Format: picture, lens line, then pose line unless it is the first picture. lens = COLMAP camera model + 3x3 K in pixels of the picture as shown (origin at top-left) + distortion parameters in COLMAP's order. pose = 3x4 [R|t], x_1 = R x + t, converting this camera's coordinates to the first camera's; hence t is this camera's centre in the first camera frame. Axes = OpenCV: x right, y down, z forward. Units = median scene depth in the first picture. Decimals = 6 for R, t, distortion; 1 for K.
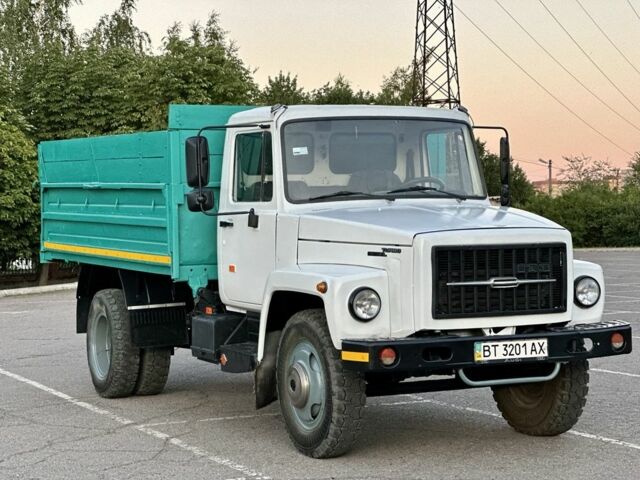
lens RADIAL K [[1408.6, 0, 319.0], [0, 1408.6, 229.4], [0, 0, 1]] dist [-0.061735, 4.438020]
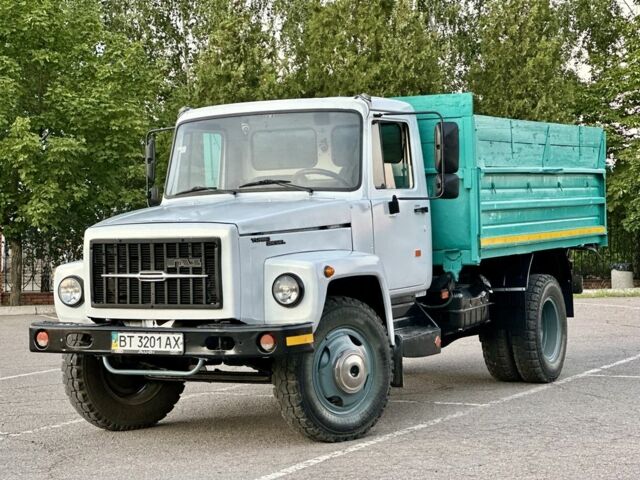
lens RADIAL K [[1408.6, 0, 319.0], [0, 1408.6, 229.4], [0, 0, 1]] dist [-0.061735, 4.438020]
pose [[0.621585, 0.007287, -0.783313, 0.996137], [0.002390, 0.999934, 0.011199, -0.007291], [0.783343, -0.008833, 0.621527, 0.455100]]
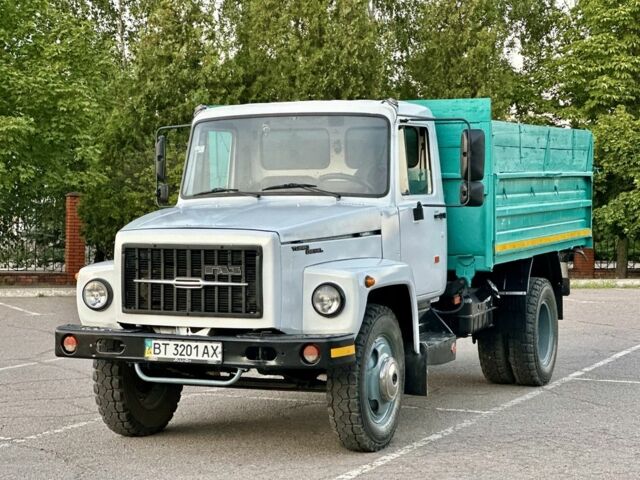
lens RADIAL K [[1408.6, 0, 319.0], [0, 1408.6, 229.4], [0, 0, 1]] dist [-0.061735, 4.438020]
pose [[0.674070, 0.033276, -0.737918, 0.922139], [-0.019342, 0.999437, 0.027401, -0.029348], [0.738414, -0.004197, 0.674334, 0.388852]]
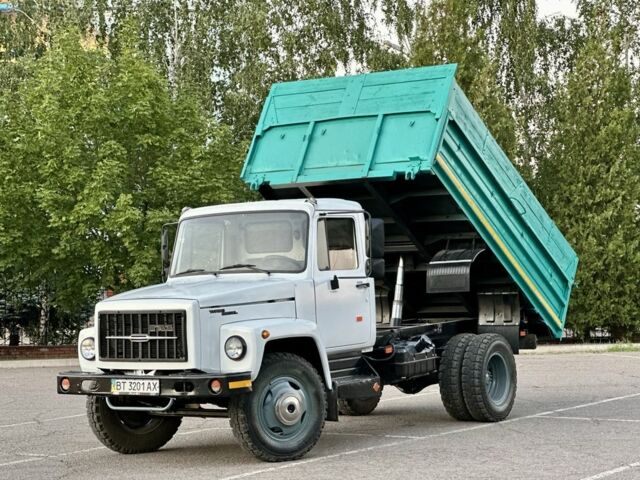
lens RADIAL K [[1408.6, 0, 319.0], [0, 1408.6, 229.4], [0, 0, 1]] dist [-0.061735, 4.438020]
pose [[0.530391, -0.024985, -0.847385, 1.403720], [0.008142, 0.999670, -0.024379, -0.034326], [0.847714, 0.006031, 0.530419, 0.401689]]
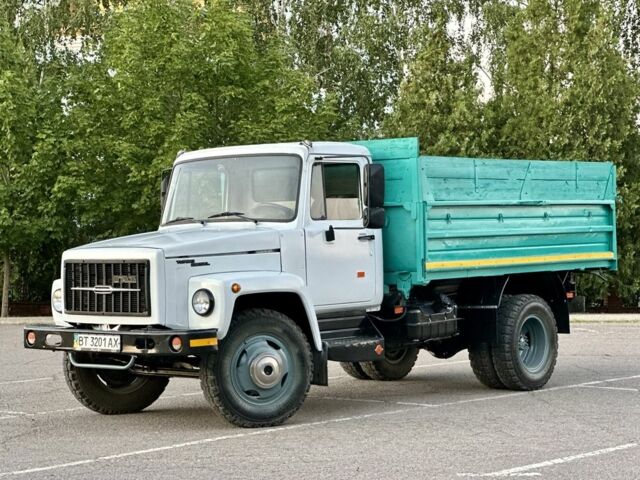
lens RADIAL K [[1409.9, 0, 336.6], [0, 1409.9, 240.0], [0, 0, 1]] dist [-0.058136, 3.787942]
pose [[0.444559, 0.009257, -0.895702, 1.364383], [-0.005795, 0.999955, 0.007458, -0.018164], [0.895731, 0.001875, 0.444593, 0.611331]]
